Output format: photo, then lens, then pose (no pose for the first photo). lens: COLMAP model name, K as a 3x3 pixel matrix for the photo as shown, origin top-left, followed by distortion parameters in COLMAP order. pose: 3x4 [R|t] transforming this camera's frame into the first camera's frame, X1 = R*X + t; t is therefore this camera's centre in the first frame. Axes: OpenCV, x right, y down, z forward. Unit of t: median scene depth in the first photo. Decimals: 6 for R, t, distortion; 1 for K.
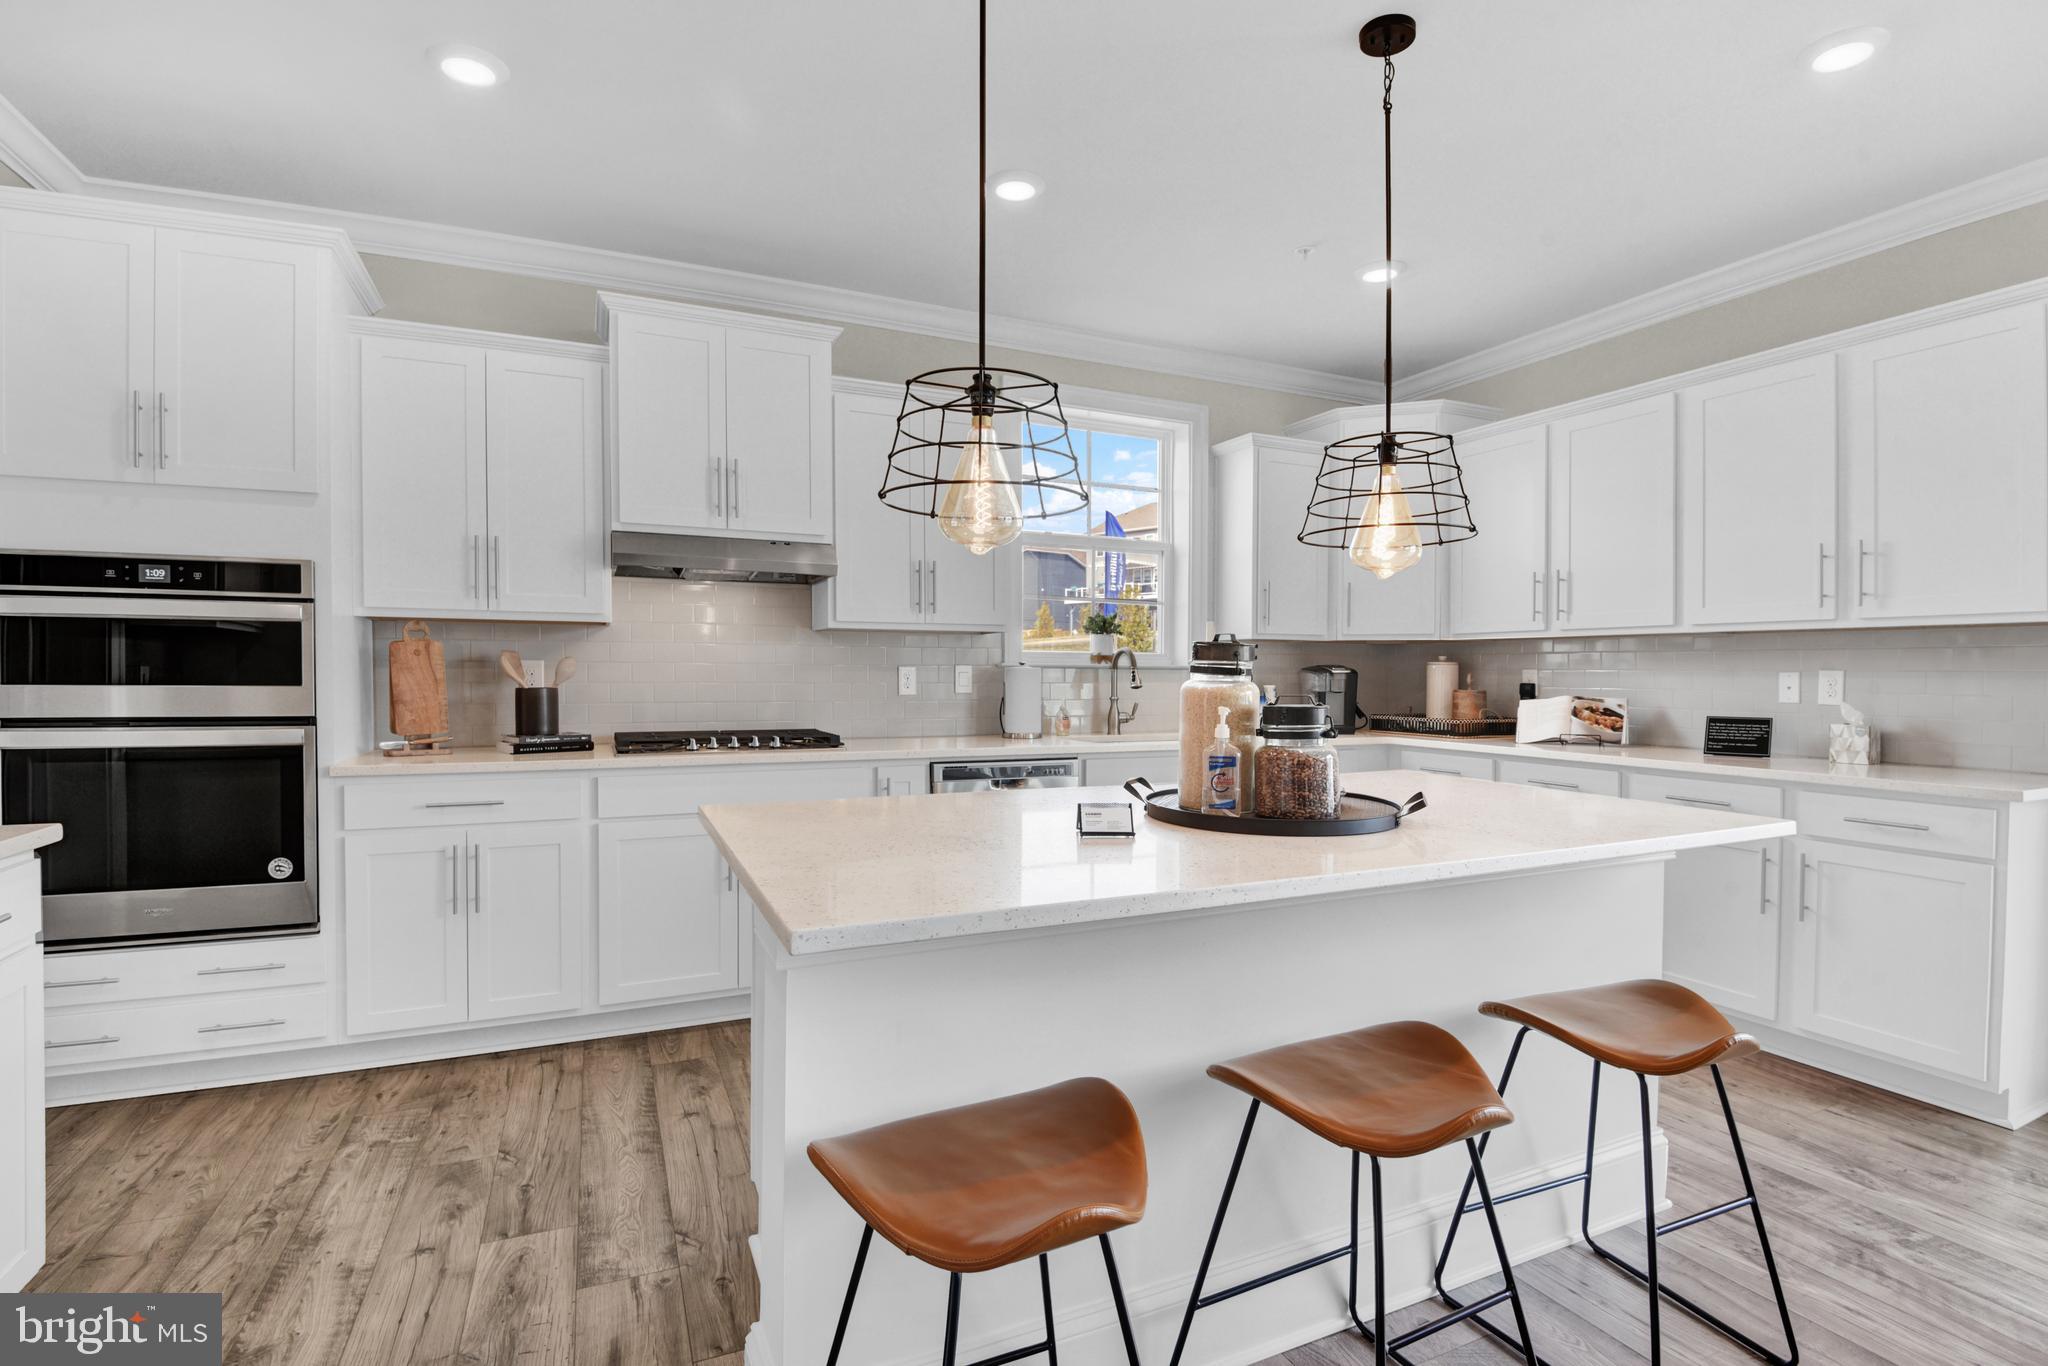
lens RADIAL K [[974.0, 0, 1032.4], [0, 974.0, 687.3], [0, 0, 1]] dist [-0.038459, -0.001309]
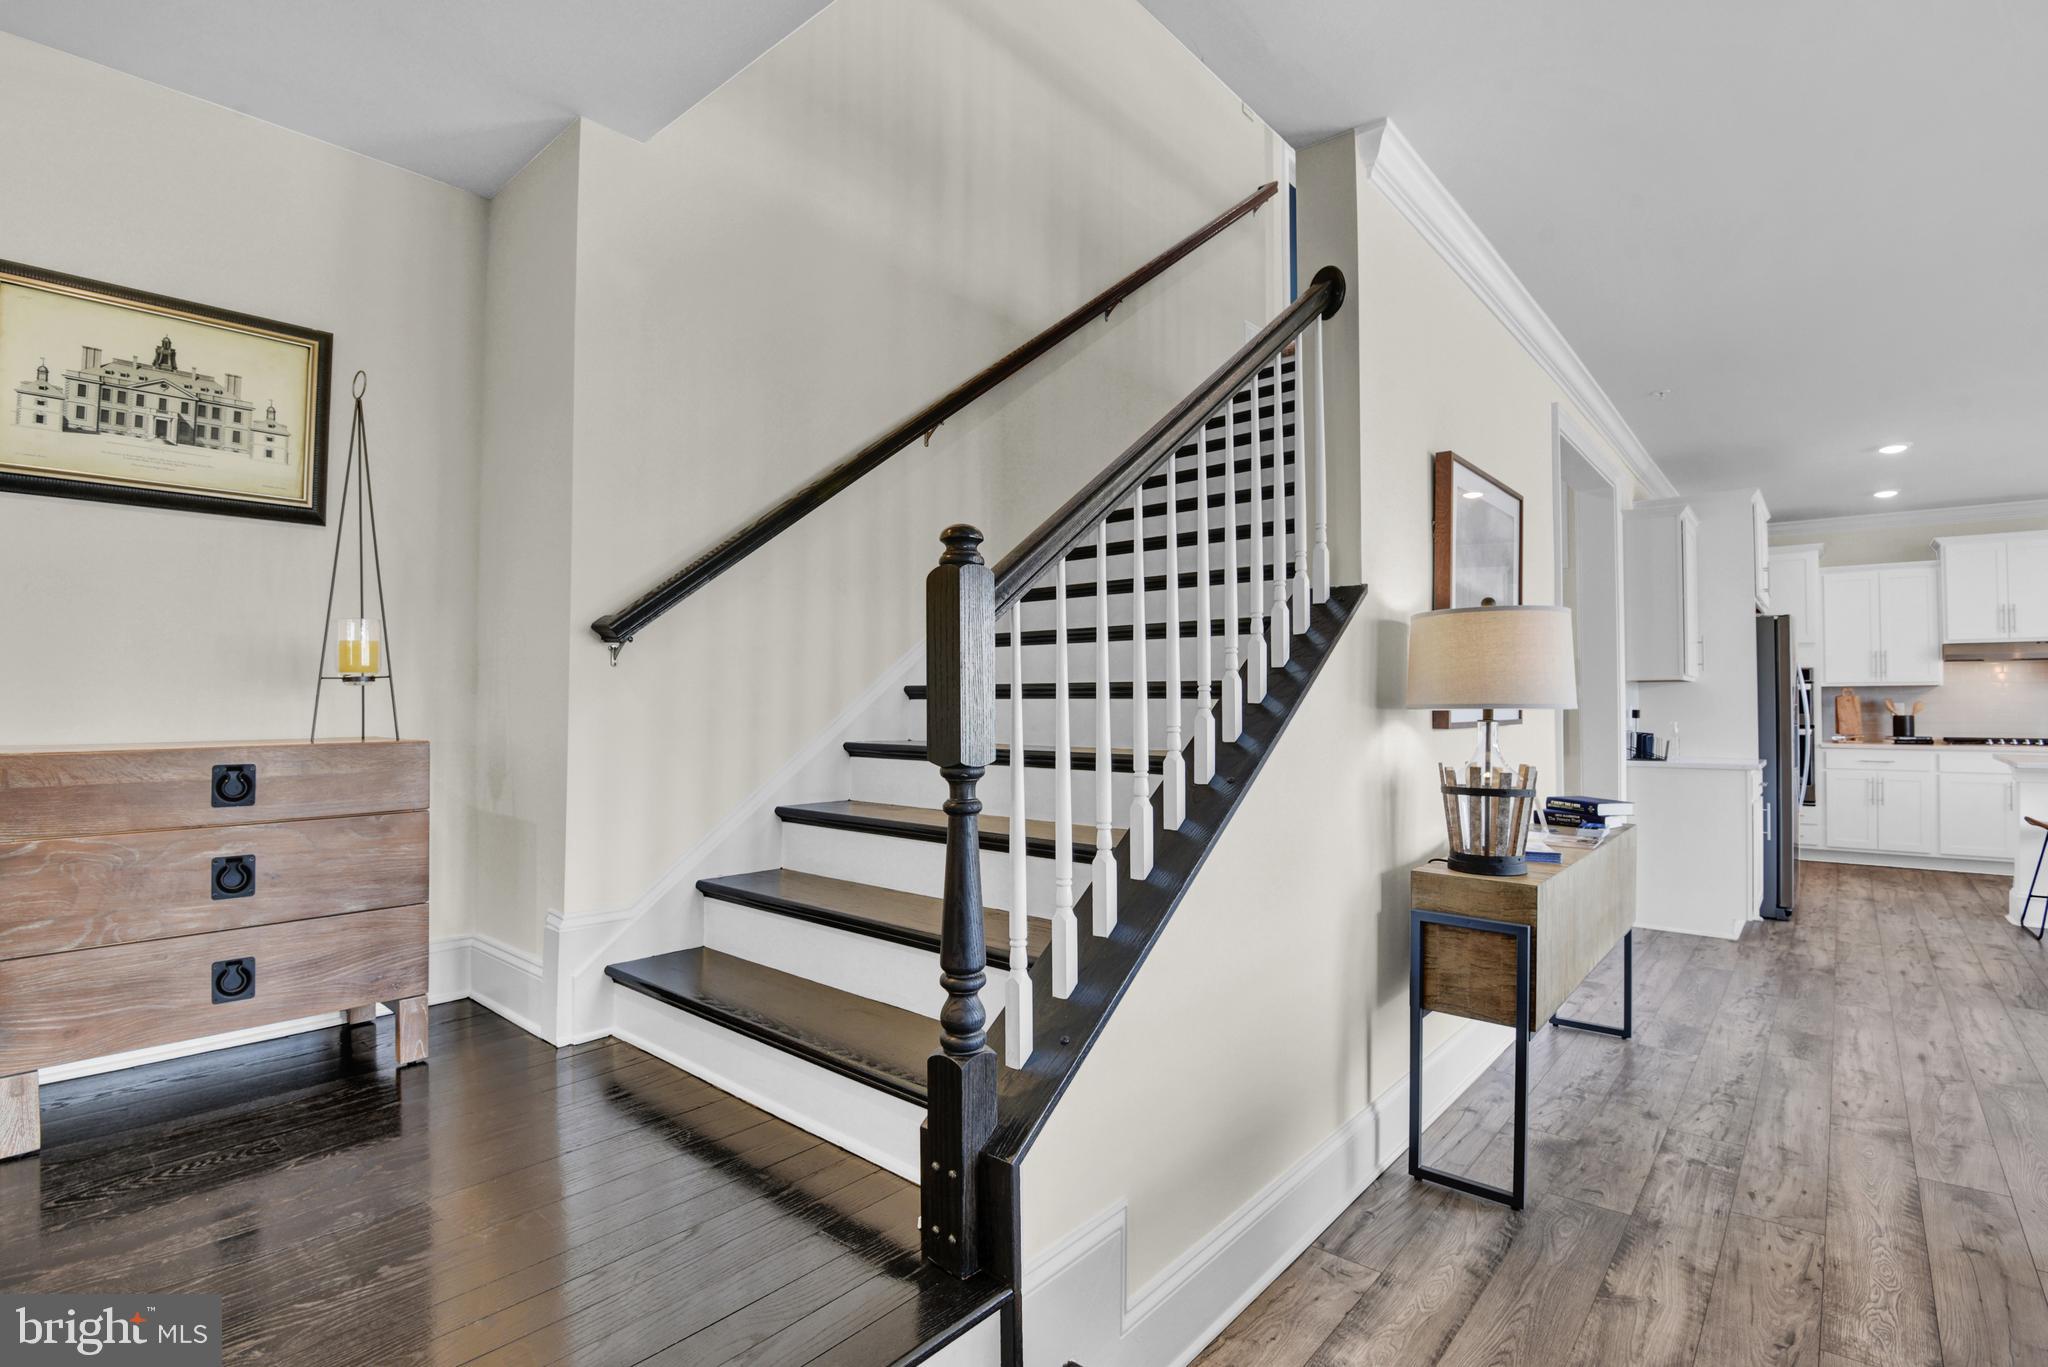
lens RADIAL K [[974.0, 0, 1033.8], [0, 974.0, 691.9], [0, 0, 1]] dist [-0.038459, -0.001309]
pose [[0.421283, -0.008167, -0.906892, 0.618392], [-0.008498, 0.999880, -0.012952, -0.008499], [0.906889, 0.013164, 0.421163, -1.752220]]
